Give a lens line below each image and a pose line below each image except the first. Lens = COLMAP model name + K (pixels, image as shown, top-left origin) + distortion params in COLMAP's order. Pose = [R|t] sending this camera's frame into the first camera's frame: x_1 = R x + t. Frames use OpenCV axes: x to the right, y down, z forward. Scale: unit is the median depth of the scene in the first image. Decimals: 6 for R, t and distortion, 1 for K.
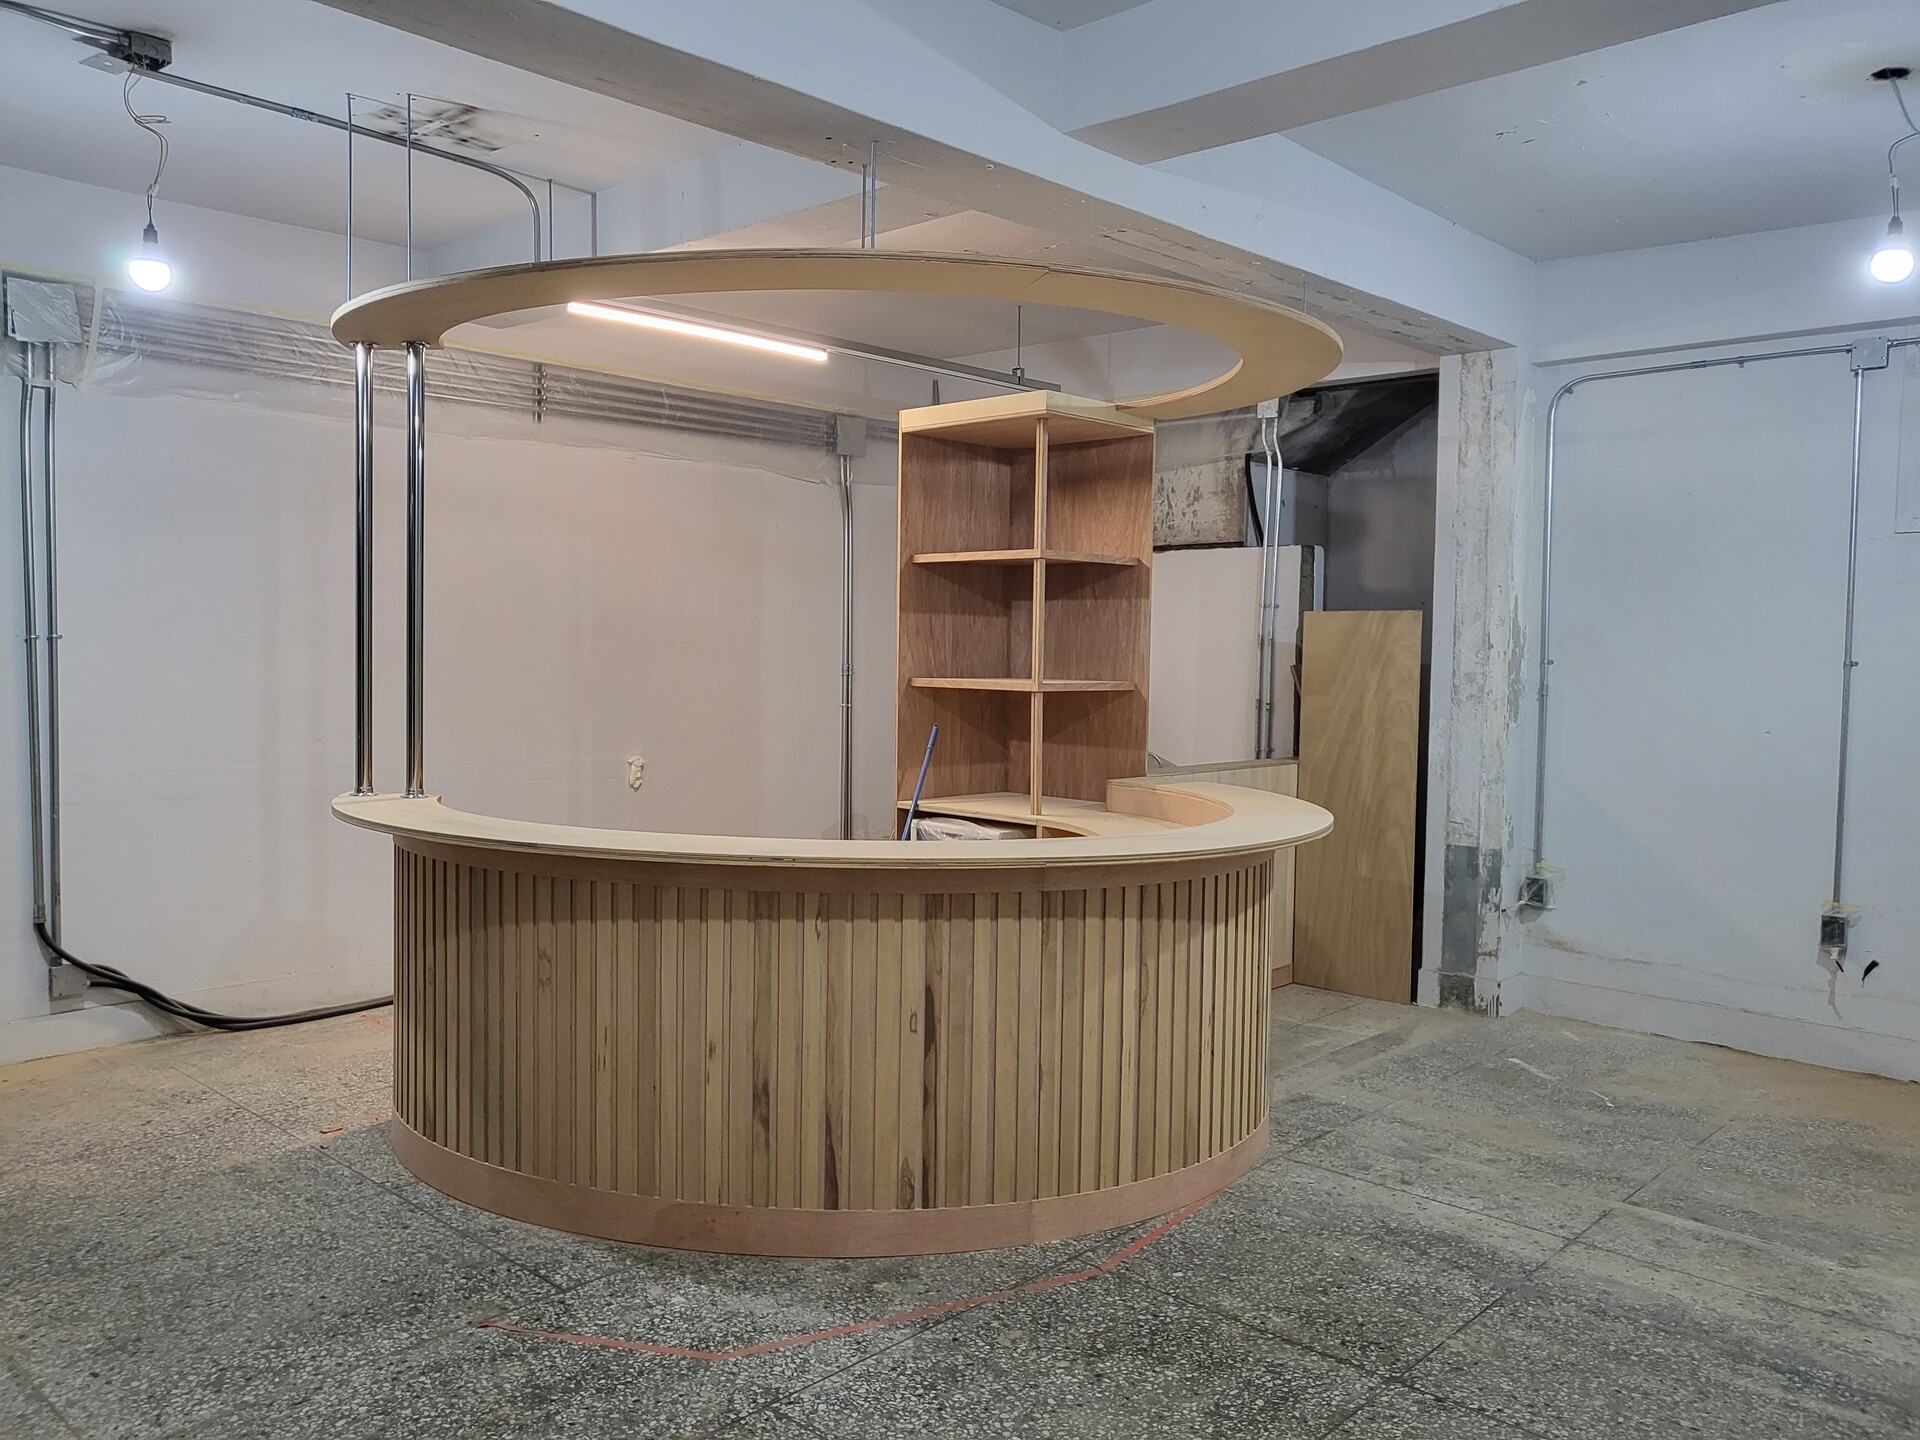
lens RADIAL K [[1491.3, 0, 944.5], [0, 1491.3, 711.6], [0, 0, 1]] dist [-0.012320, 0.050184]
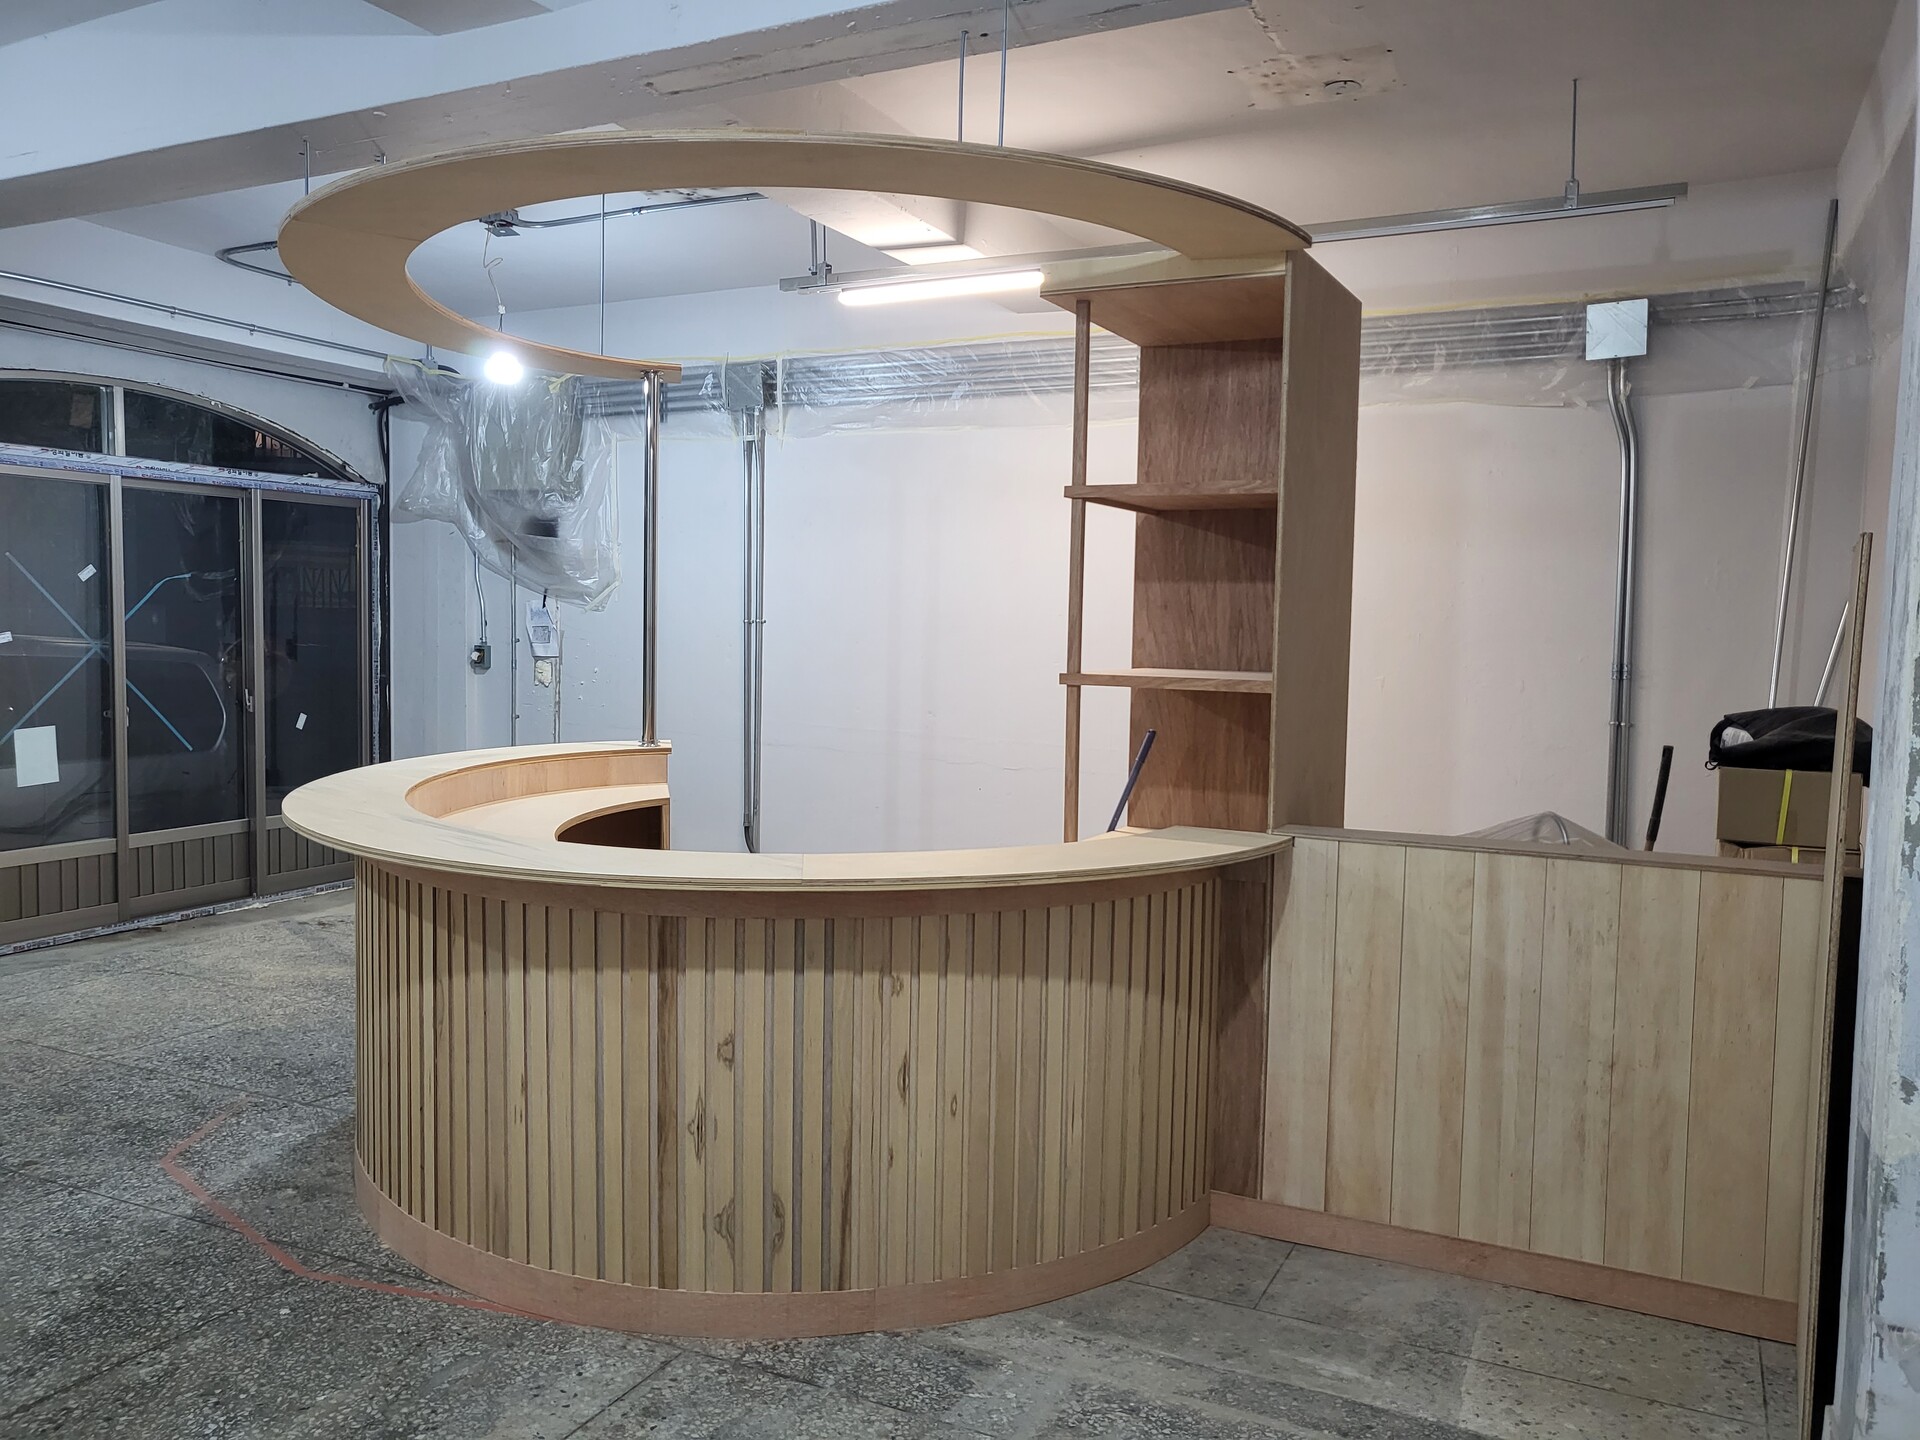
lens RADIAL K [[1491.3, 0, 947.5], [0, 1491.3, 723.3], [0, 0, 1]] dist [-0.012320, 0.050184]
pose [[0.287564, 0.056350, -0.956102, 1.005505], [-0.058195, 0.997451, 0.041284, -0.028883], [0.955992, 0.043769, 0.290111, 1.007109]]
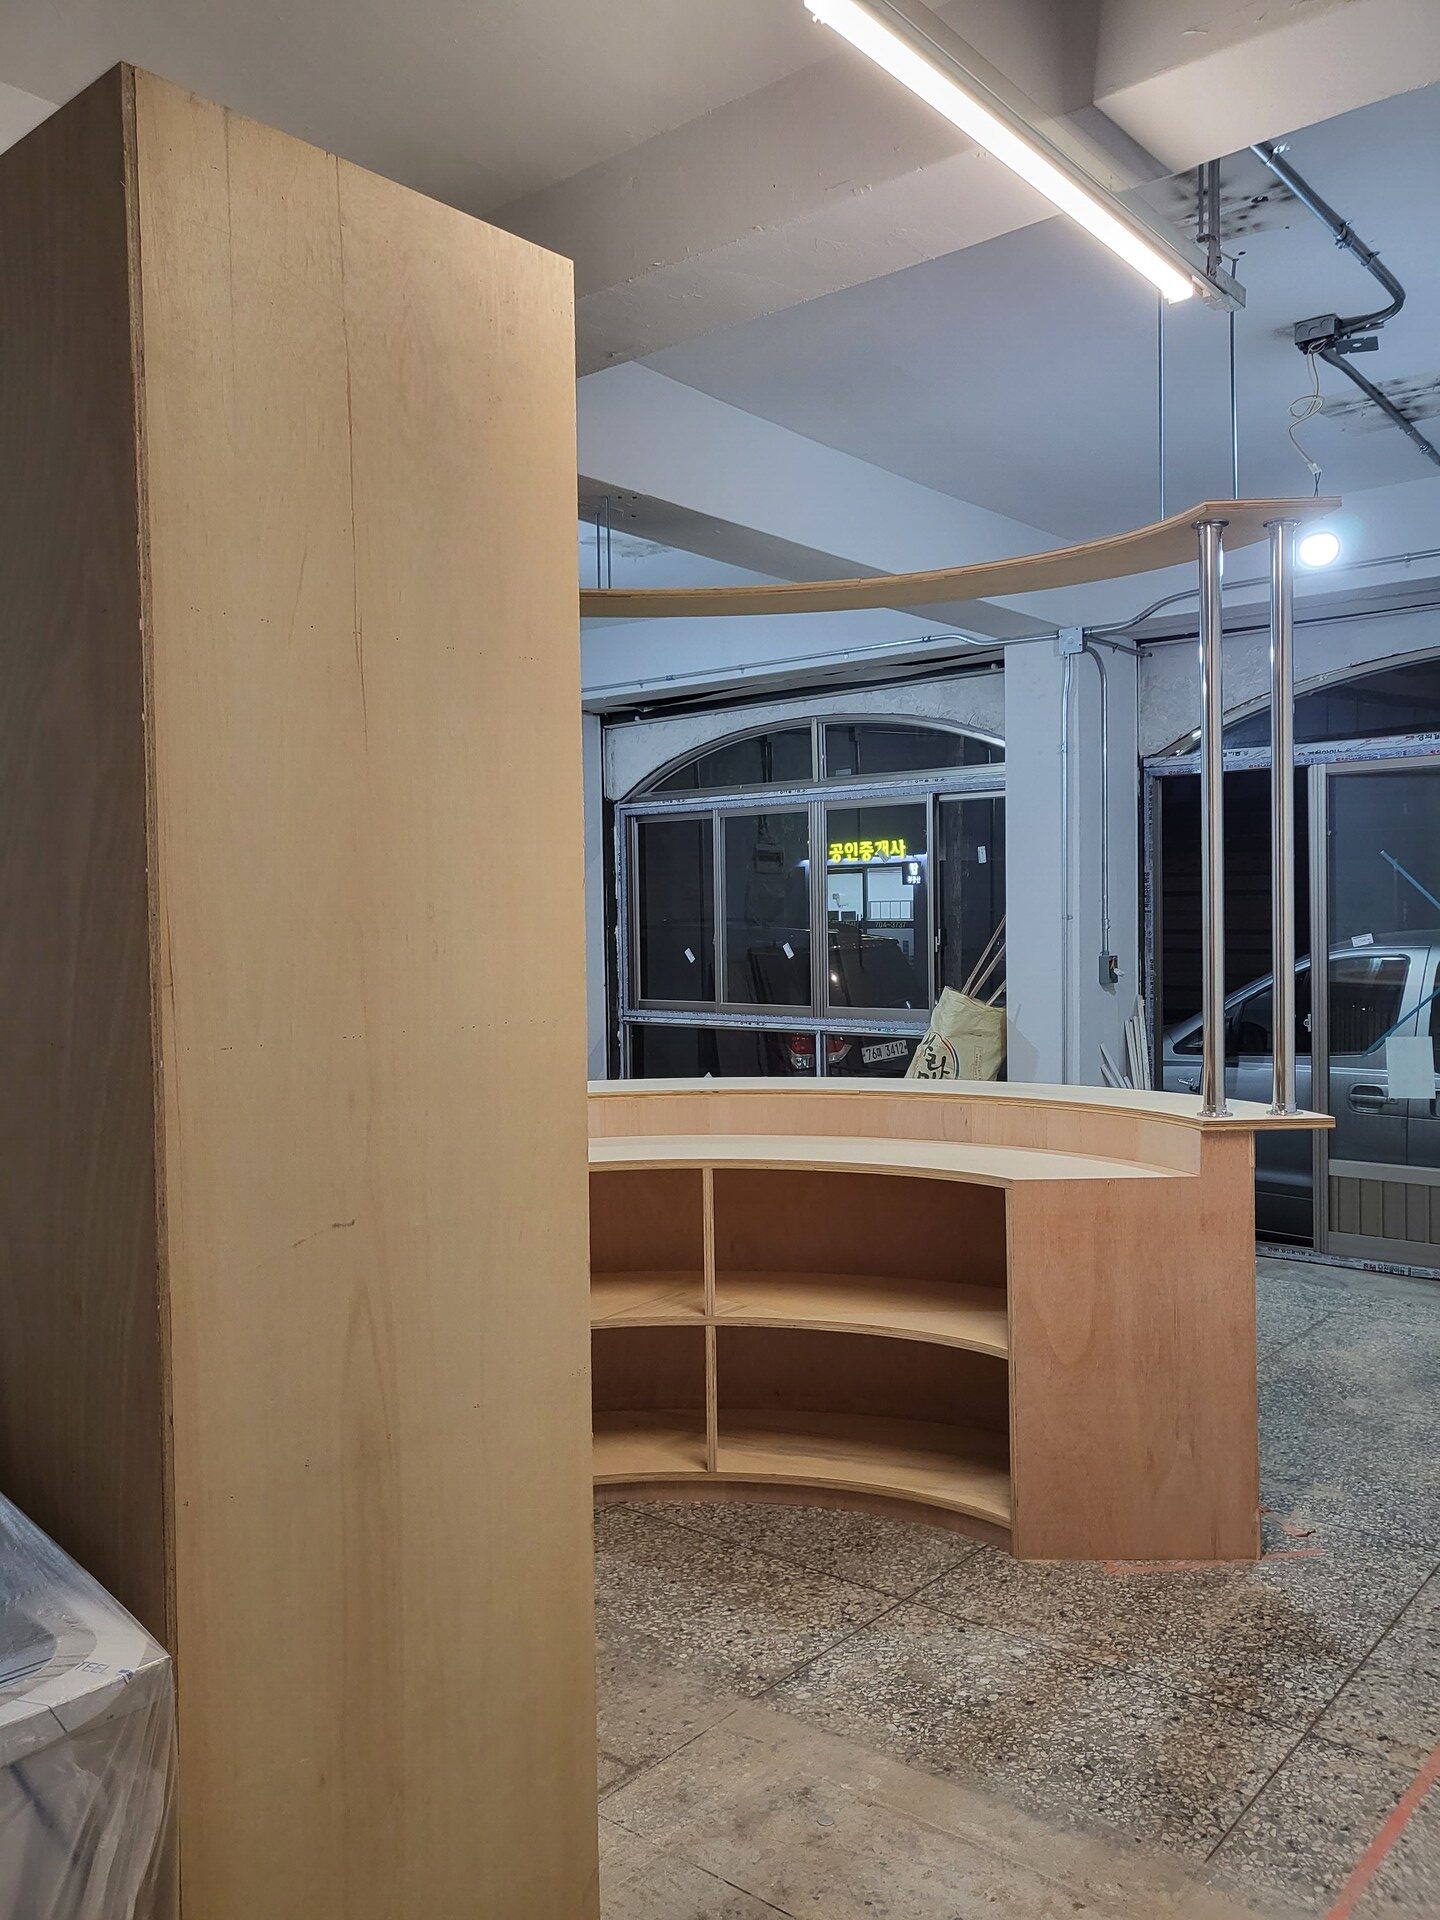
lens RADIAL K [[1491.3, 0, 714.8], [0, 1491.3, 951.0], [0, 0, 1]] dist [-0.012320, 0.050184]
pose [[-0.998231, -0.000668, -0.059459, -0.062138], [-0.004938, 0.997415, 0.071692, -0.090663], [0.059258, 0.071859, -0.995653, 1.992942]]
